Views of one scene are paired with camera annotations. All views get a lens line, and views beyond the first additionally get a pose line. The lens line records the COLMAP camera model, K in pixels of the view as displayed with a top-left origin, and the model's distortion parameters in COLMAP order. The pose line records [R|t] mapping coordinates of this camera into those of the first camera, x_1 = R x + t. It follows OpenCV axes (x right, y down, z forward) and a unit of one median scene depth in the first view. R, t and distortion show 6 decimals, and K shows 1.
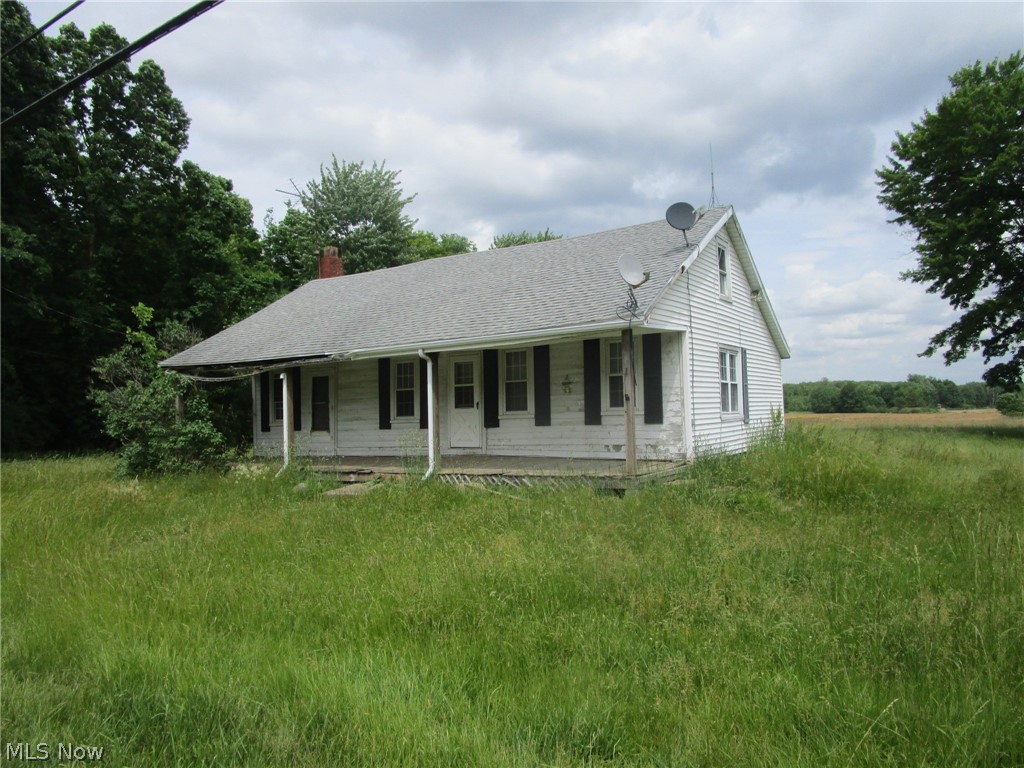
lens RADIAL K [[726.6, 0, 507.0], [0, 726.6, 386.8], [0, 0, 1]] dist [-0.045270, 0.022633]
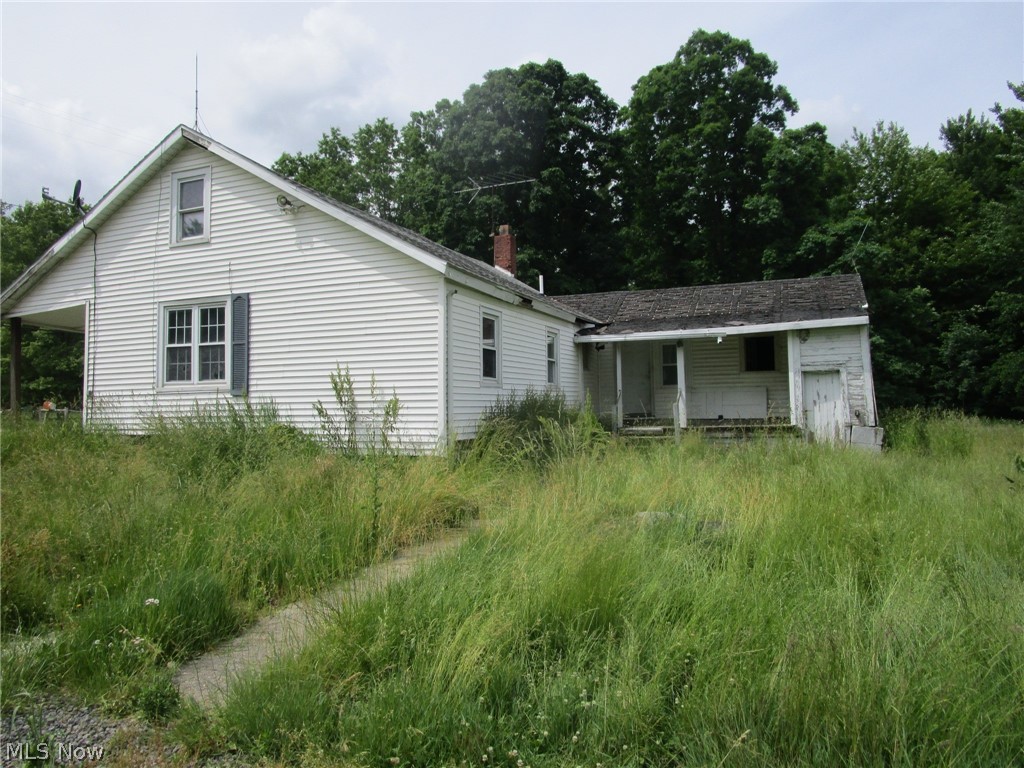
lens RADIAL K [[735.8, 0, 512.0], [0, 735.8, 384.0], [0, 0, 1]] dist [-0.029723, -0.000275]
pose [[0.203306, -0.009953, -0.979065, 1.137557], [0.045102, 0.998982, -0.000790, 0.052103], [0.978076, -0.043997, 0.203548, 1.138651]]
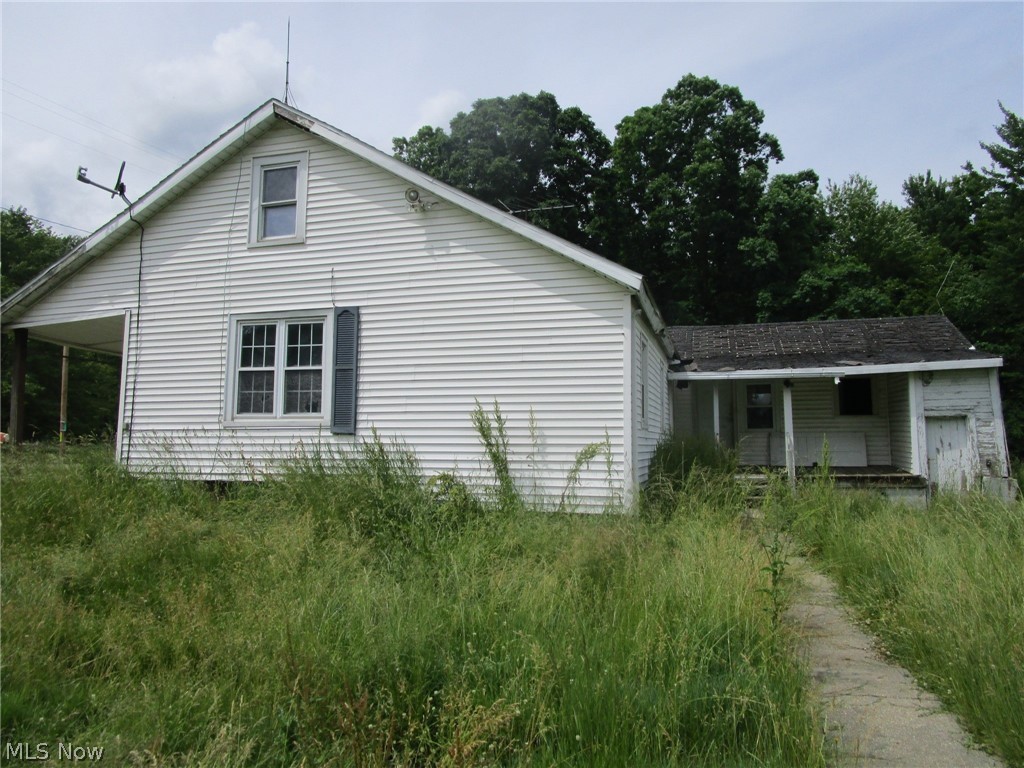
lens RADIAL K [[724.7, 0, 507.2], [0, 724.7, 388.2], [0, 0, 1]] dist [-0.044421, 0.019496]
pose [[0.311085, -0.047925, -0.949173, 0.950147], [0.024951, 0.998795, -0.042253, 0.041989], [0.950054, -0.010539, 0.311906, 0.959202]]
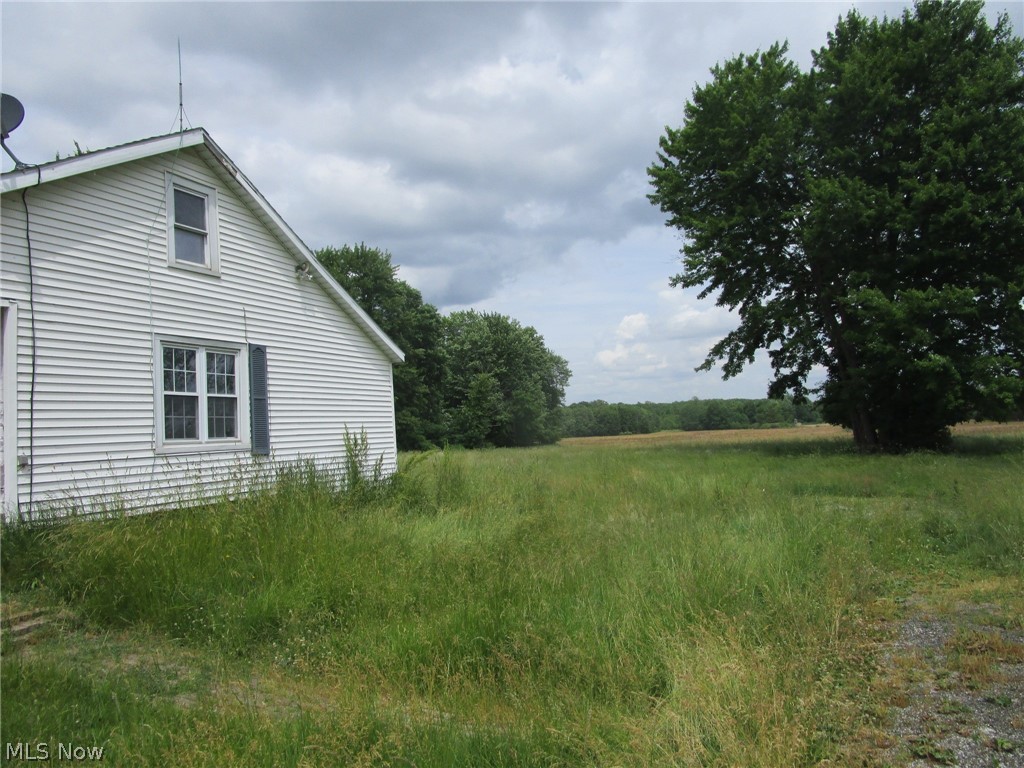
lens RADIAL K [[726.2, 0, 509.9], [0, 726.2, 389.6], [0, 0, 1]] dist [-0.031500, 0.006746]
pose [[0.986900, -0.019792, 0.160115, 0.463562], [0.024647, 0.999293, -0.028394, 0.014275], [-0.159440, 0.031969, 0.986690, 0.292504]]
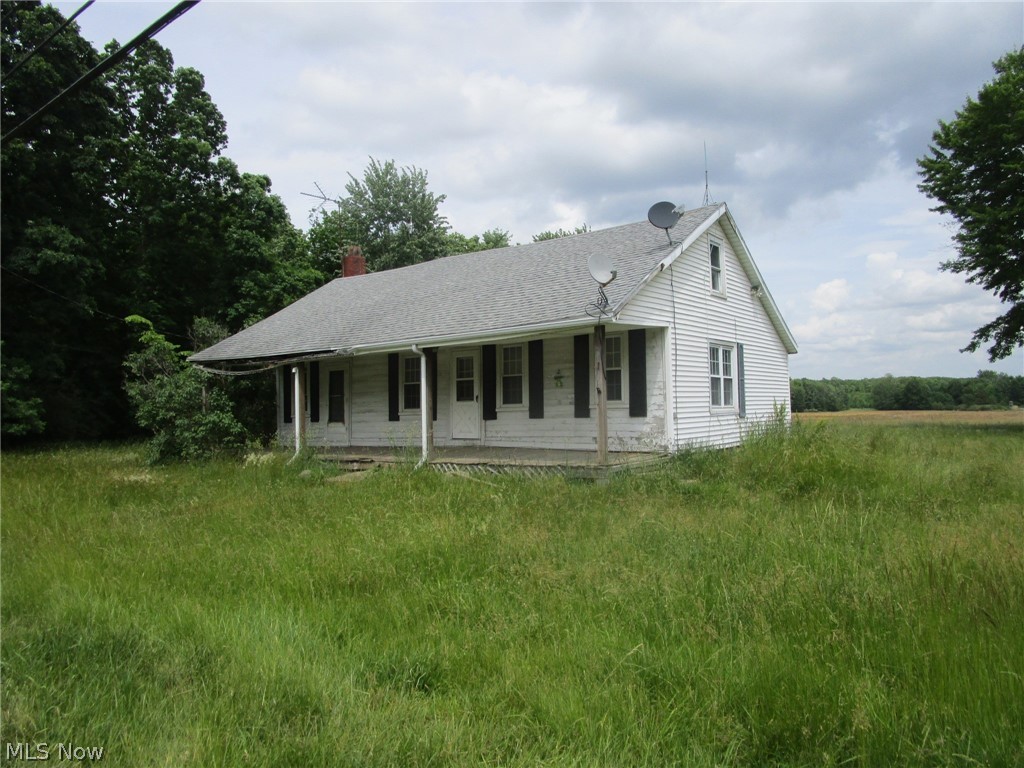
lens RADIAL K [[726.2, 0, 509.9], [0, 726.2, 389.6], [0, 0, 1]] dist [-0.031500, 0.006746]
pose [[0.997534, 0.003325, -0.070105, 0.078579], [-0.002595, 0.999941, 0.010503, 0.001627], [0.070136, -0.010295, 0.997484, -0.037173]]
